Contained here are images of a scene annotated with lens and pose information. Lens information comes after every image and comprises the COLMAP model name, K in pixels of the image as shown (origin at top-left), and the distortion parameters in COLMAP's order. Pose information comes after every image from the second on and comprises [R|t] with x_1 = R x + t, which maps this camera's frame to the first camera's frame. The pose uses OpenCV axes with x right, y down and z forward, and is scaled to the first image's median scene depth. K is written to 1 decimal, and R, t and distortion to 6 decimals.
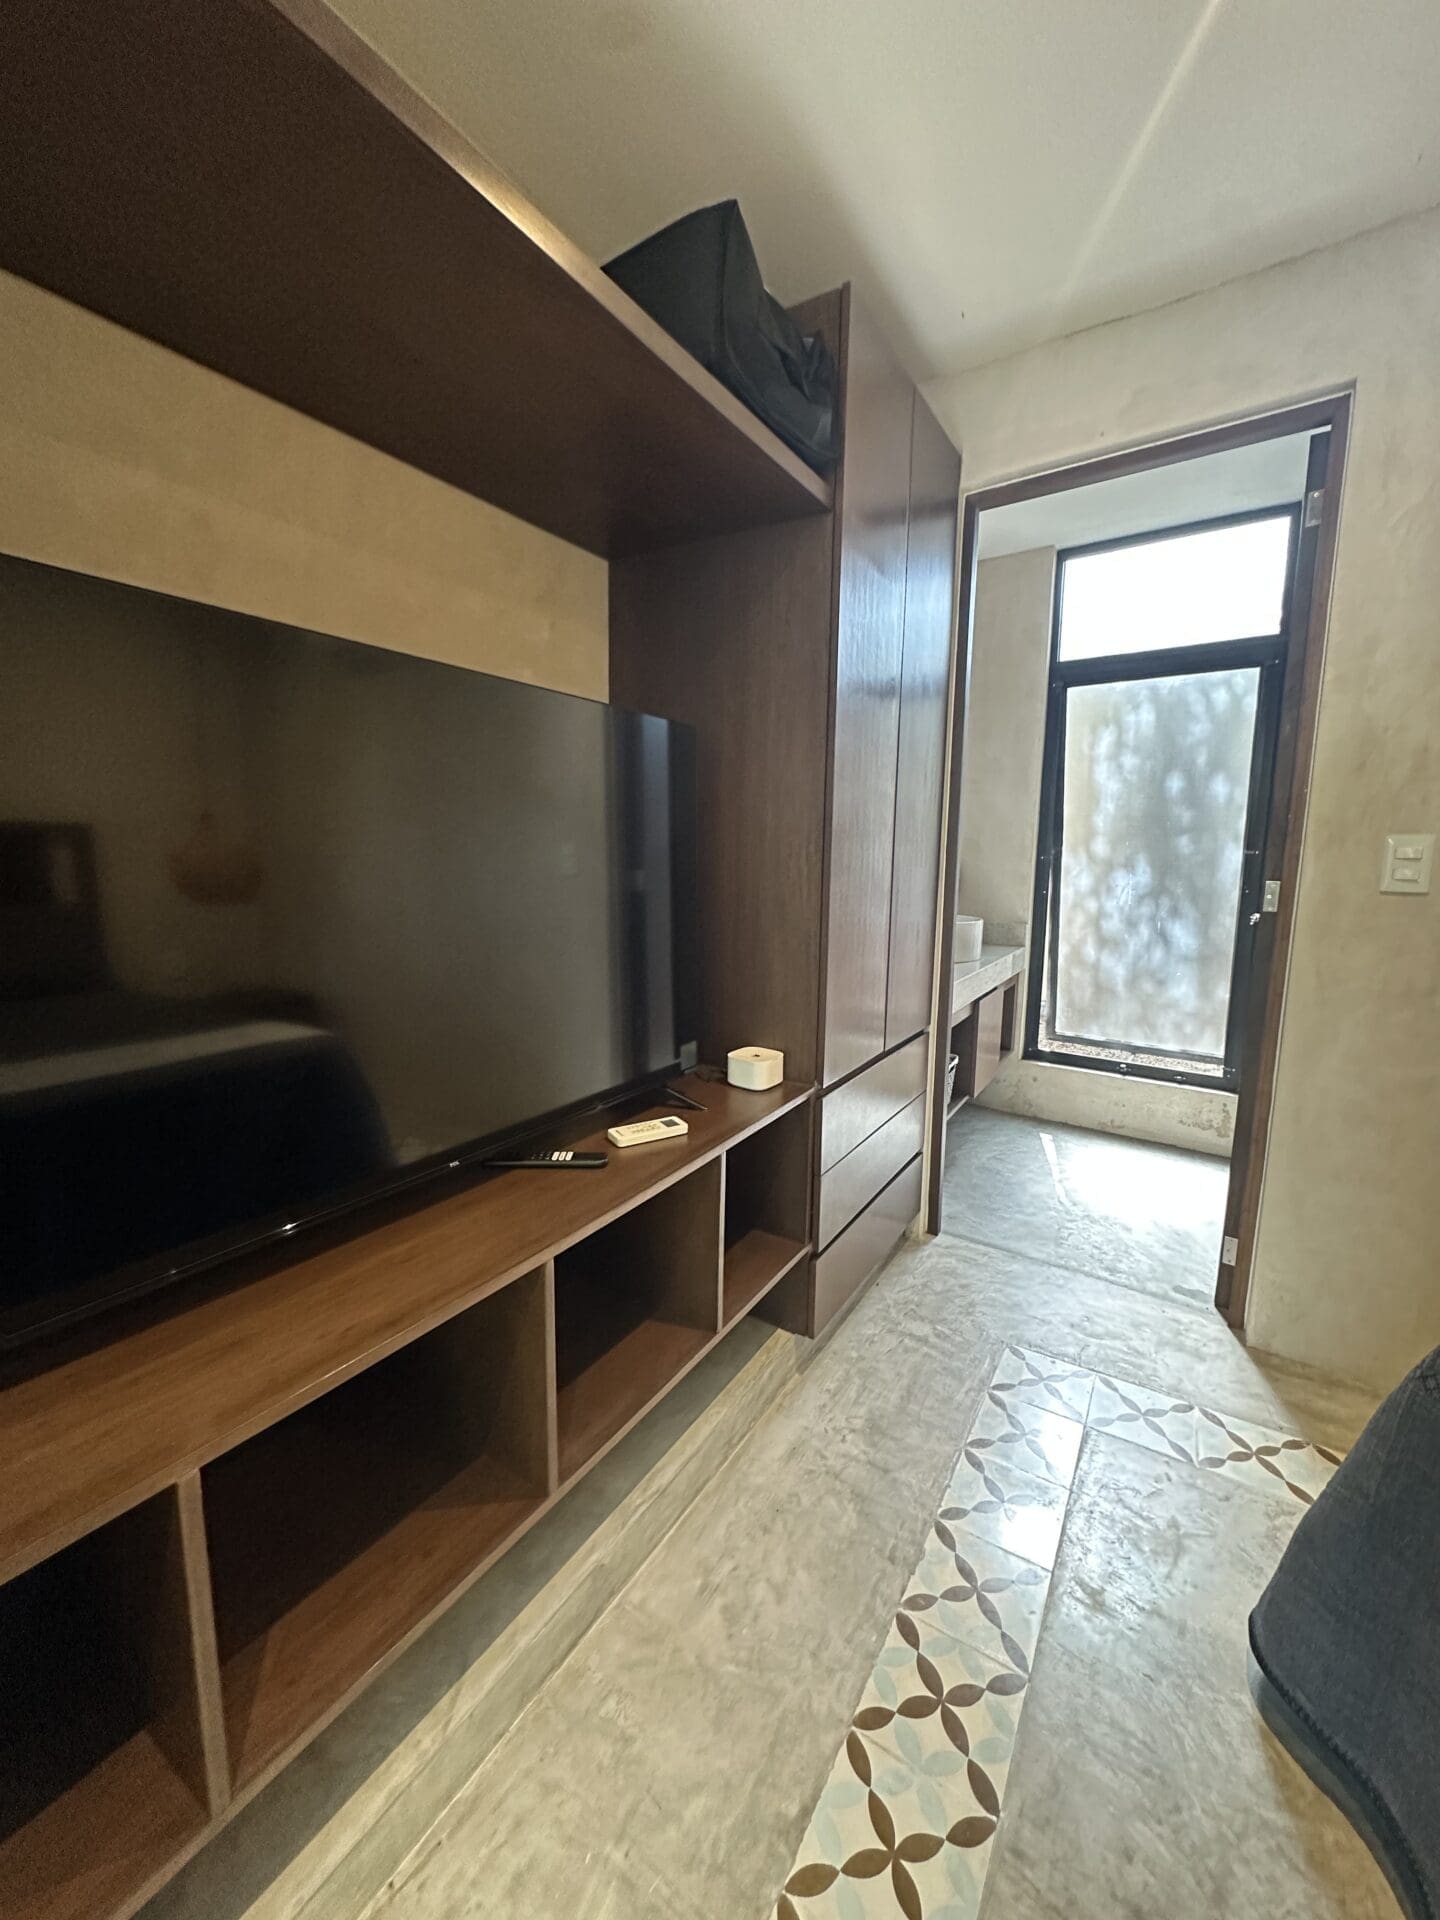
lens RADIAL K [[770.4, 0, 720.0], [0, 770.4, 960.0], [0, 0, 1]] dist [-0.000390, 0.000121]
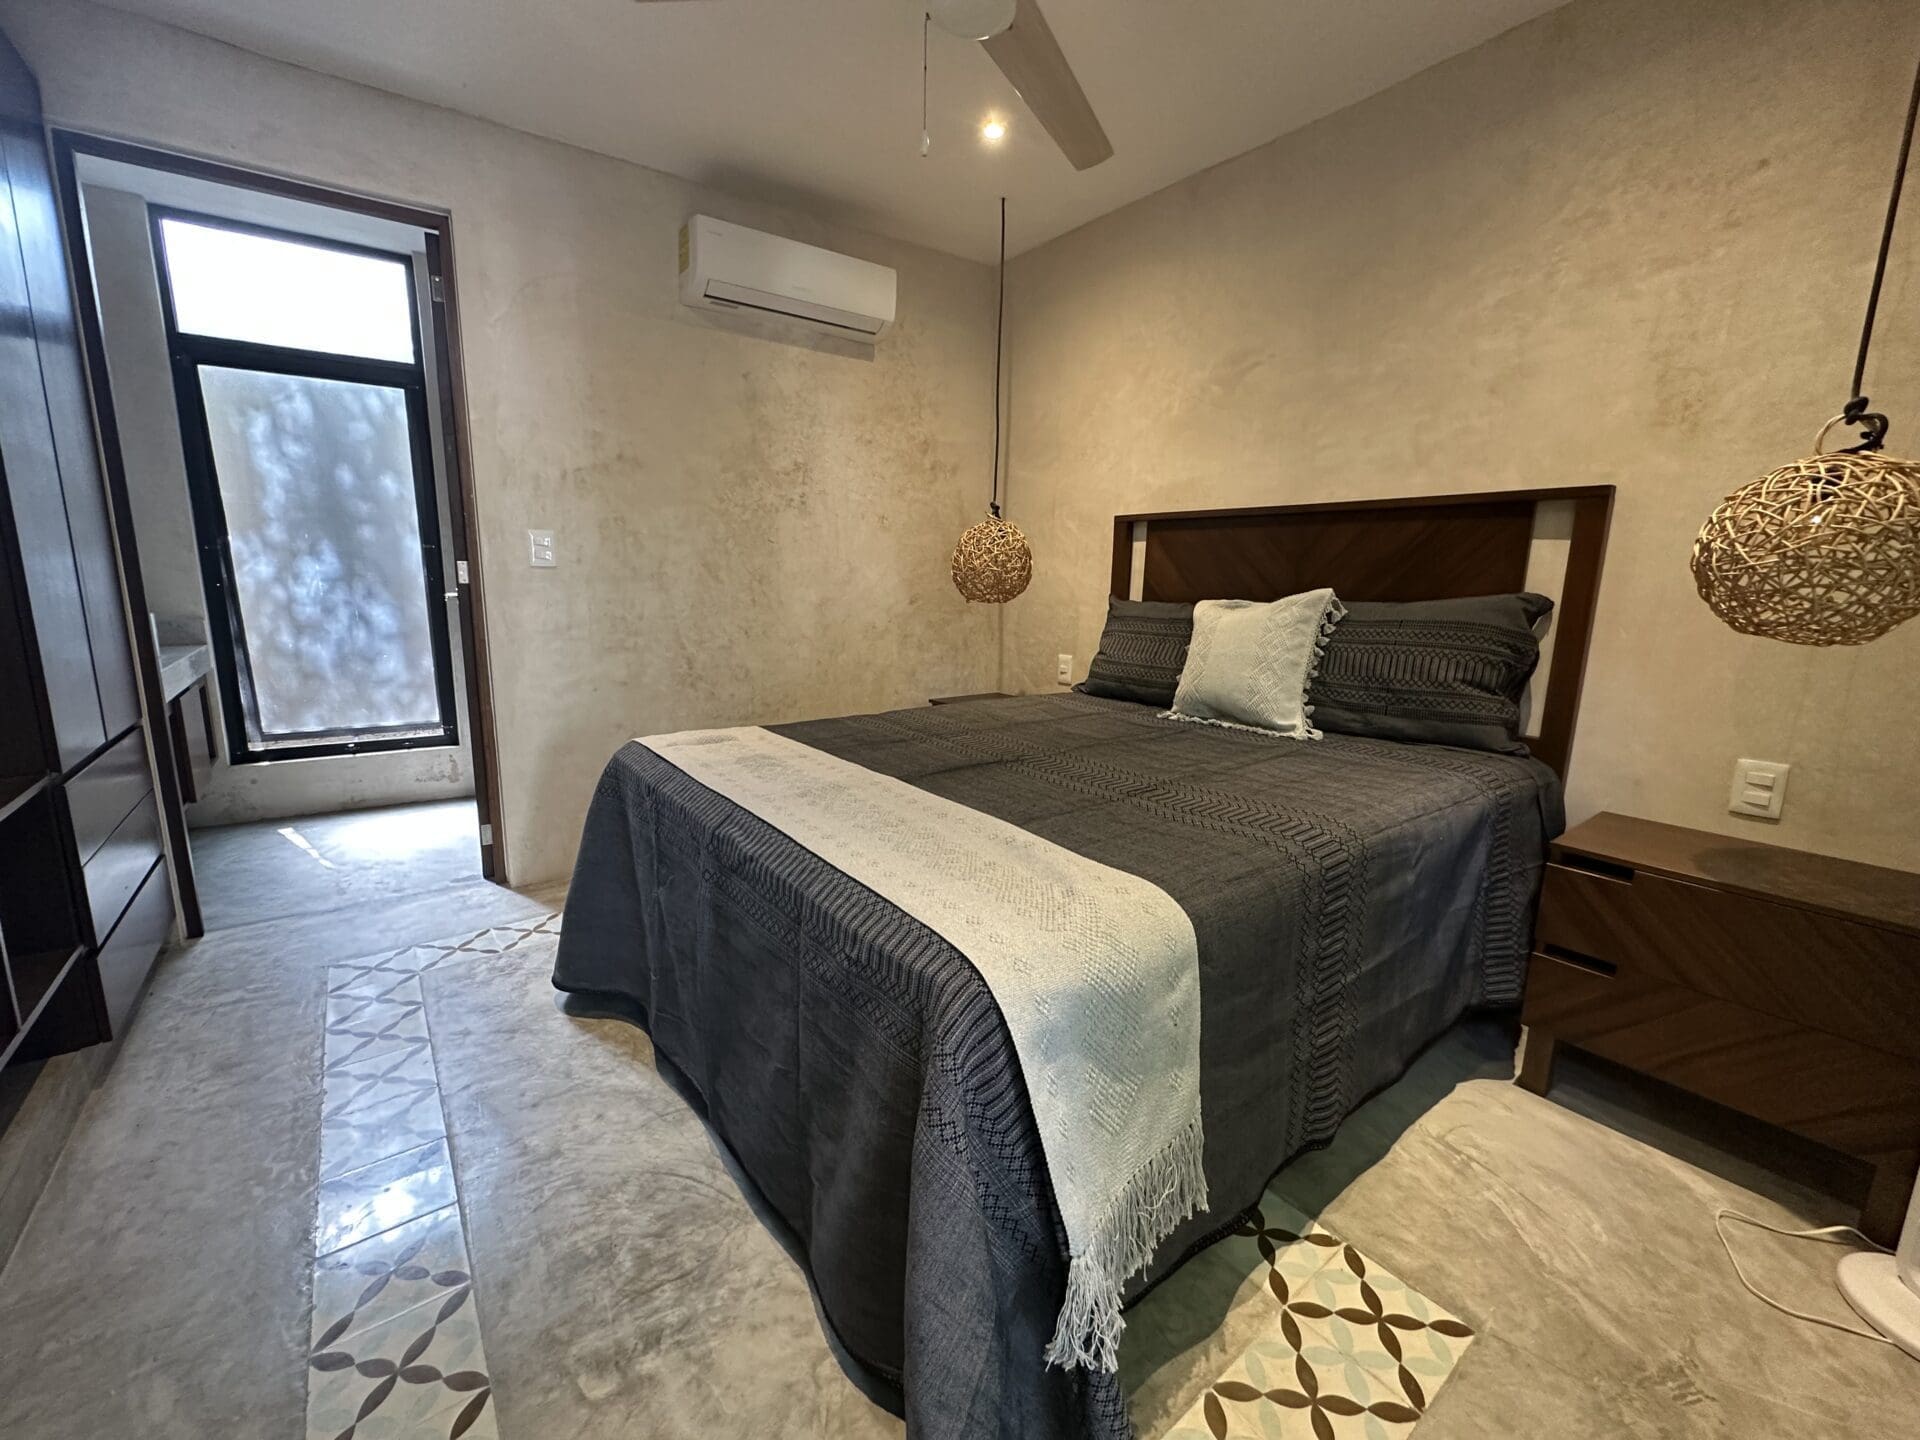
lens RADIAL K [[770.4, 0, 952.8], [0, 770.4, 722.2], [0, 0, 1]] dist [-0.000390, 0.000121]
pose [[0.350087, -0.185249, 0.918217, -0.187414], [0.118056, 0.981159, 0.152937, 0.051955], [-0.929248, 0.054859, 0.365361, -0.195173]]
